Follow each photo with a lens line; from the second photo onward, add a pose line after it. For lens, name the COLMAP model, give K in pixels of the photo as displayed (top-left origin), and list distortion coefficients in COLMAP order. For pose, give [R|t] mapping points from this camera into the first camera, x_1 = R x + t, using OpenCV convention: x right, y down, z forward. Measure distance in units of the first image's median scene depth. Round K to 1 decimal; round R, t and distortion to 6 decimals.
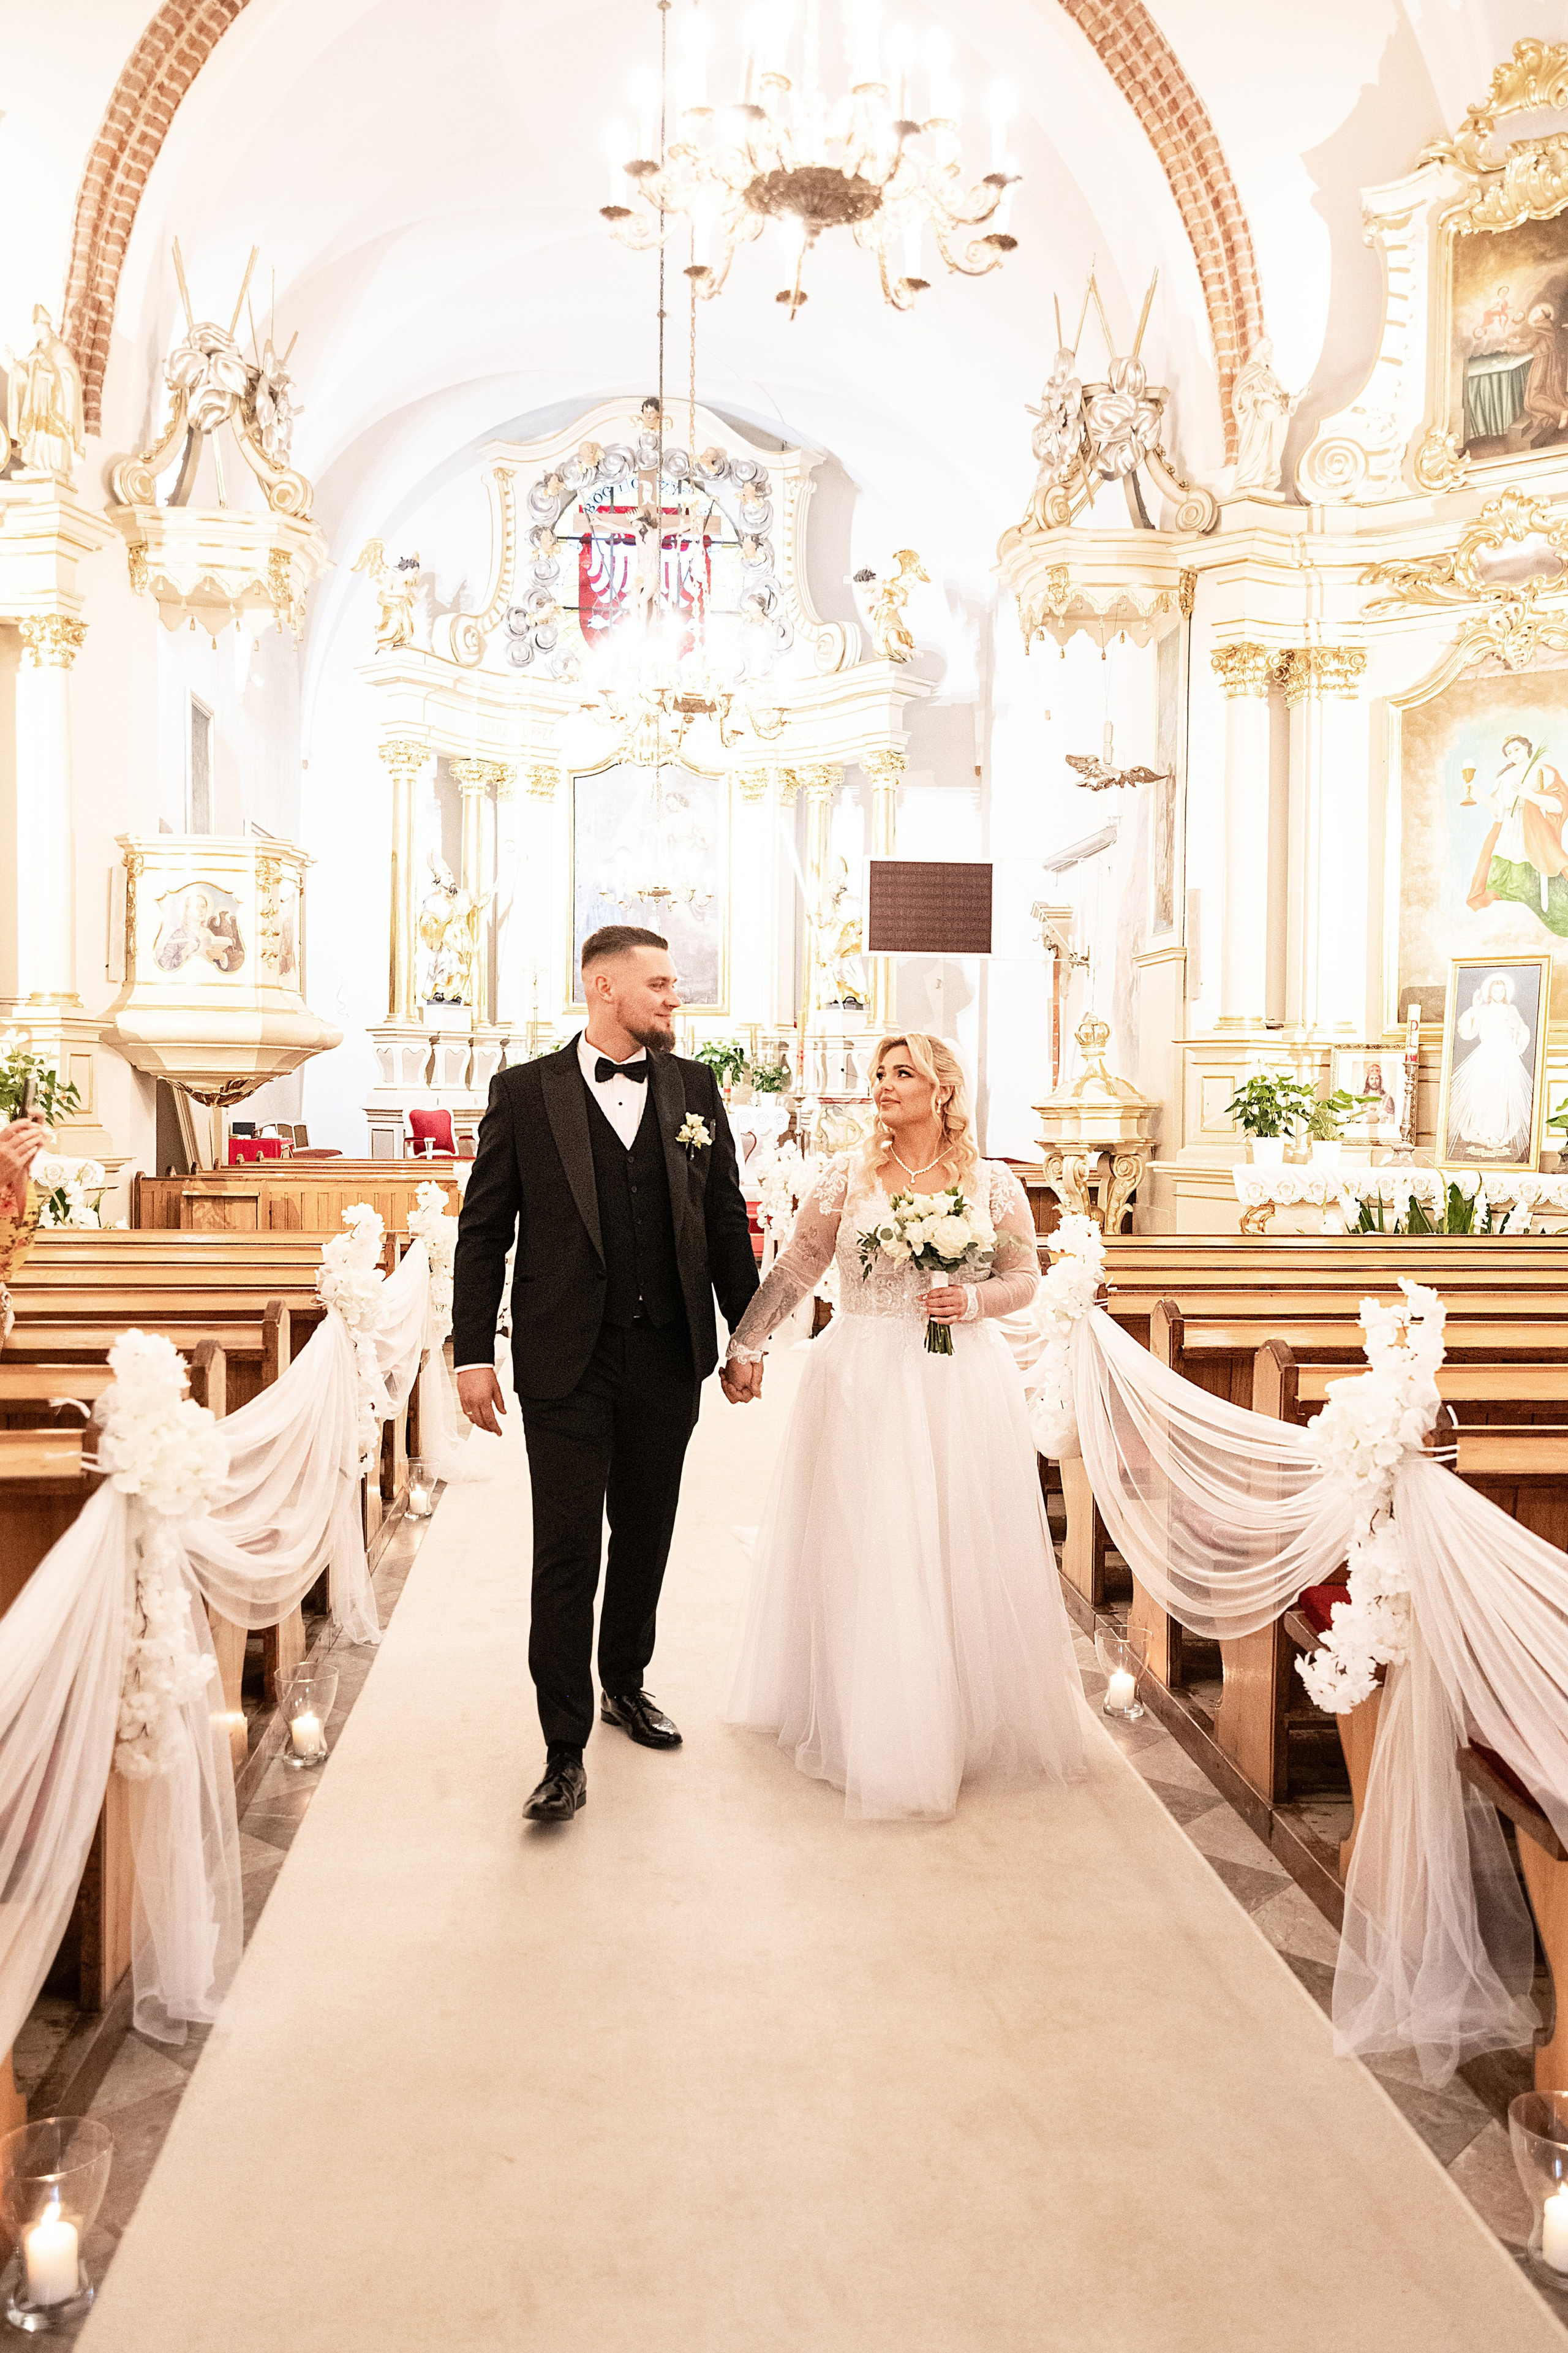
lens RADIAL K [[1778.0, 0, 770.0], [0, 1778.0, 1178.4], [0, 0, 1]] dist [-0.028184, 0.012938]
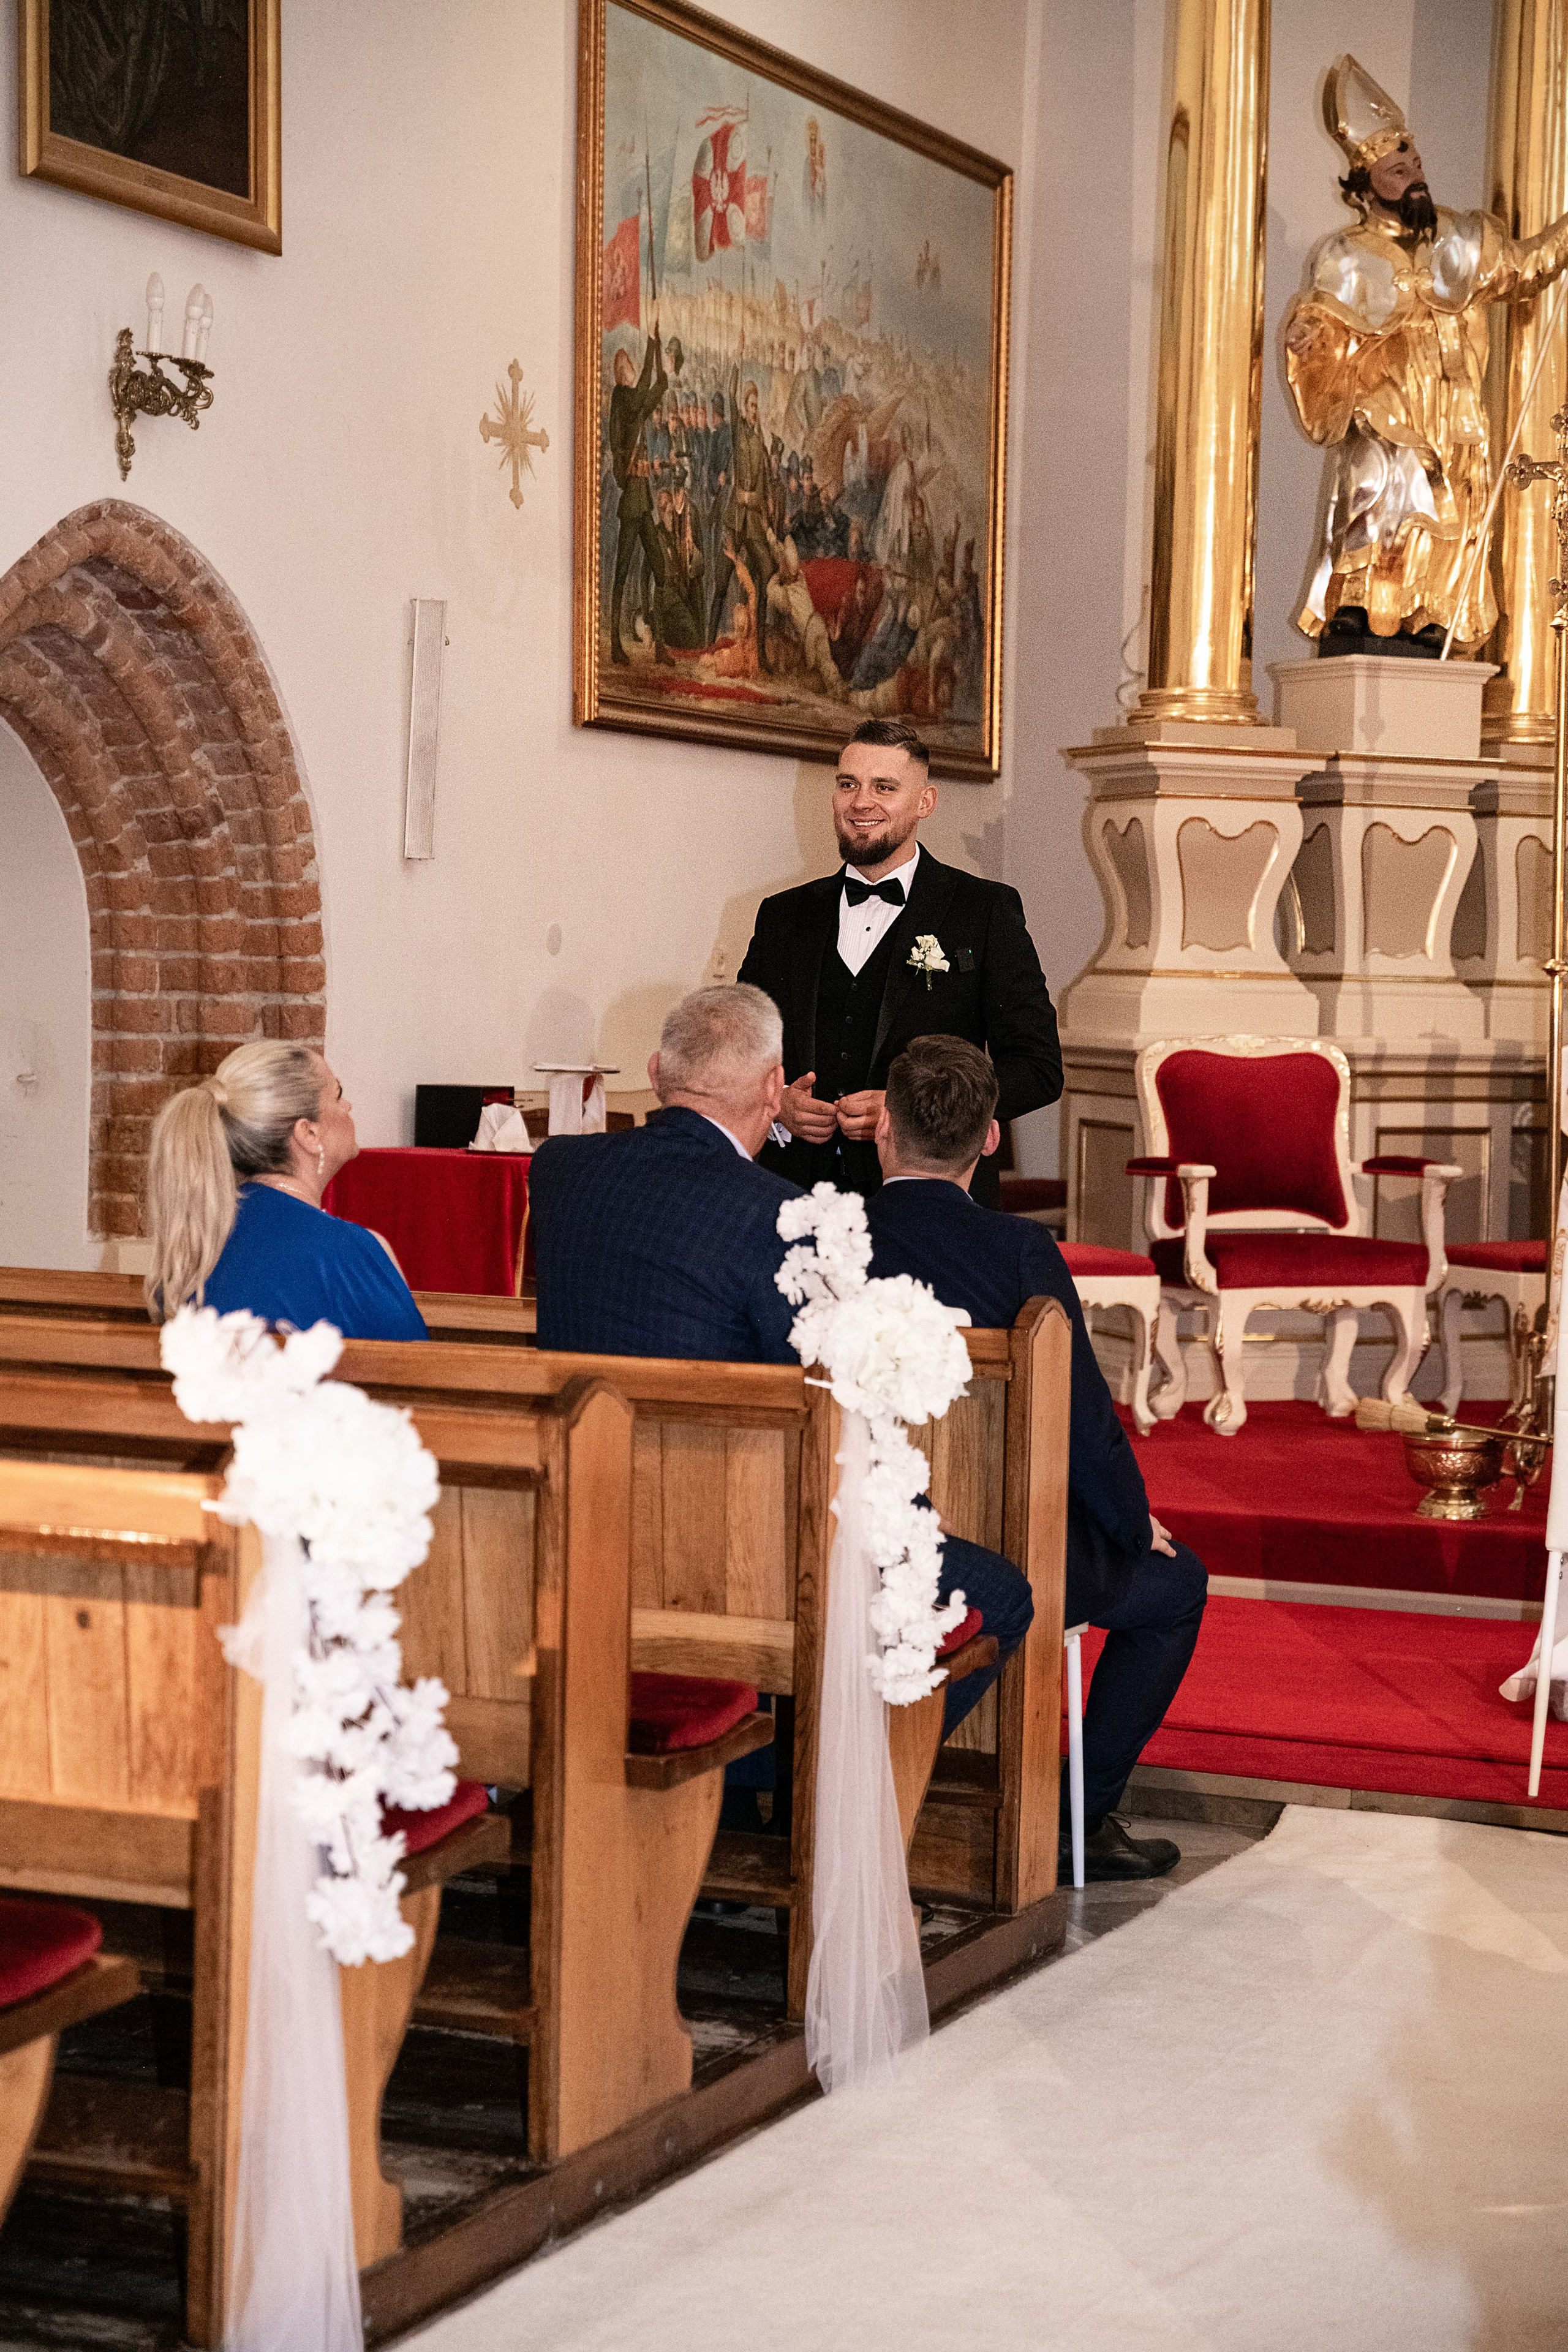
lens RADIAL K [[4273.9, 0, 798.0], [0, 4273.9, 1193.5], [0, 0, 1]] dist [0.136135, 0.000000]
pose [[0.884942, 0.036196, -0.464292, 0.038905], [-0.039159, 0.999228, 0.003262, -0.016033], [0.464051, 0.015294, 0.885676, 0.383668]]
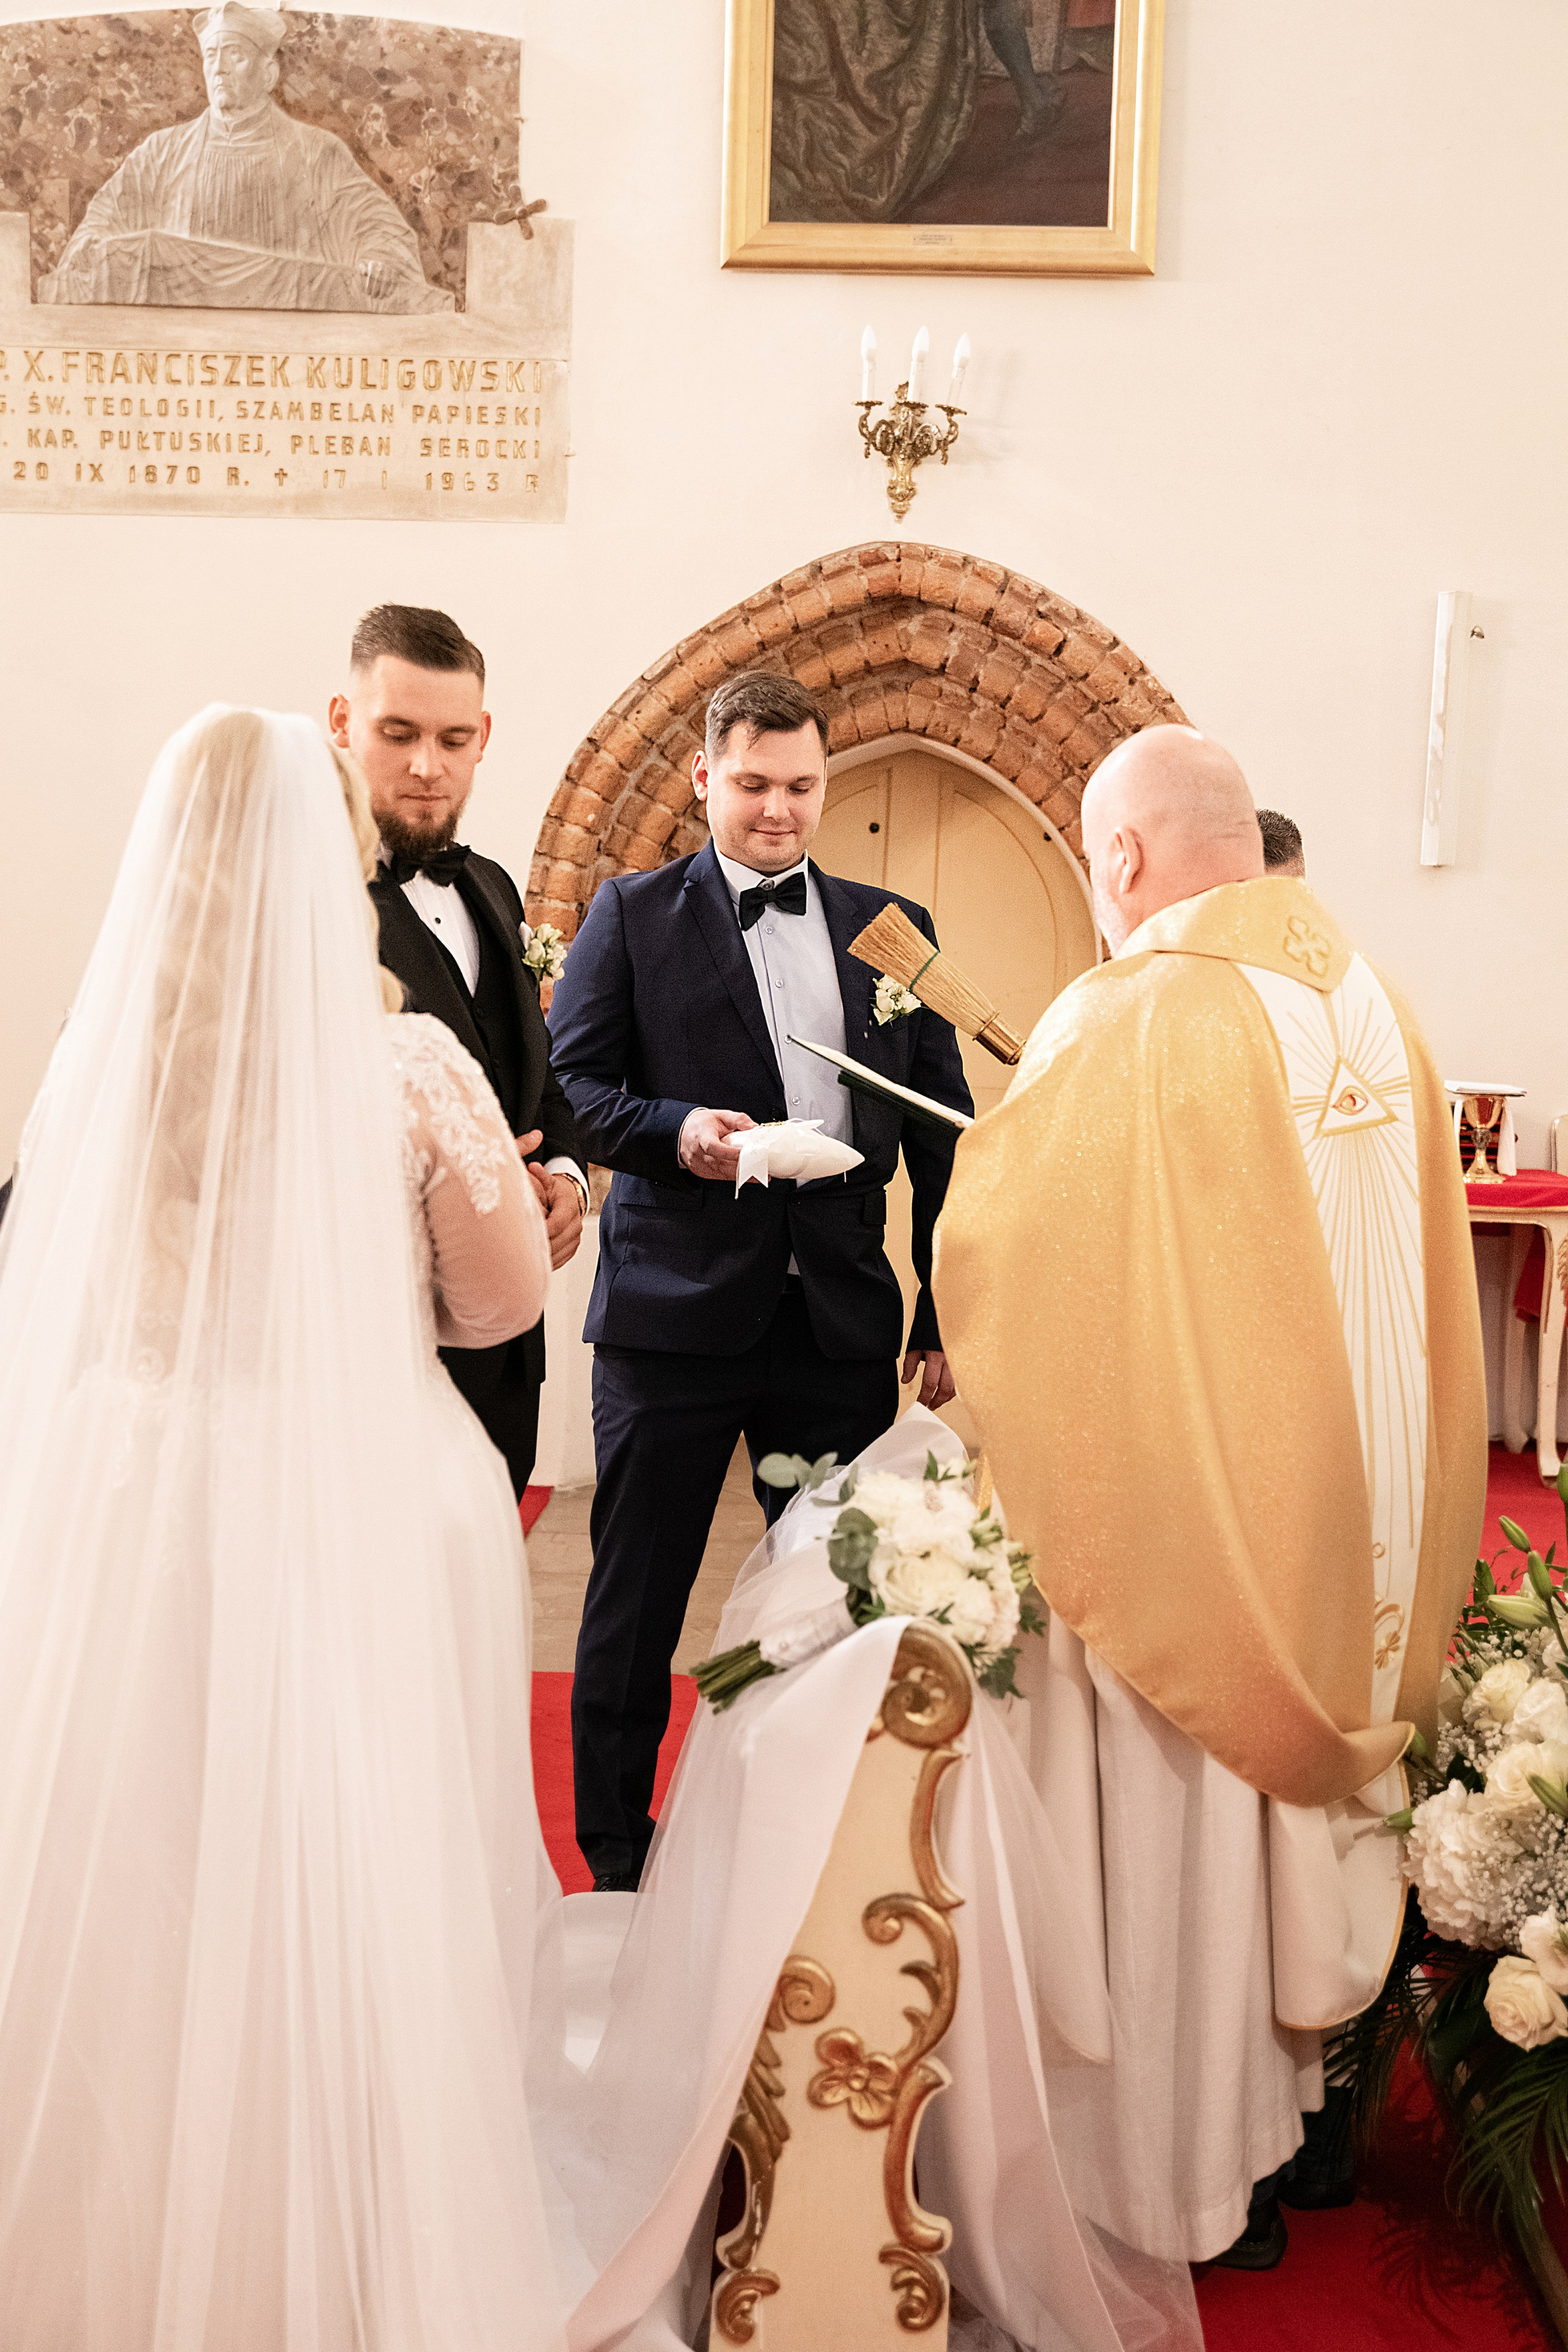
lens RADIAL K [[2903.4, 0, 800.3], [0, 2903.4, 1183.9], [0, 0, 1]] dist [0.035524, 0.000000]
pose [[-0.115417, 0.077271, -0.990307, 0.103971], [-0.077705, 0.993212, 0.086554, -0.041459], [0.990273, 0.086941, -0.108629, 0.812988]]
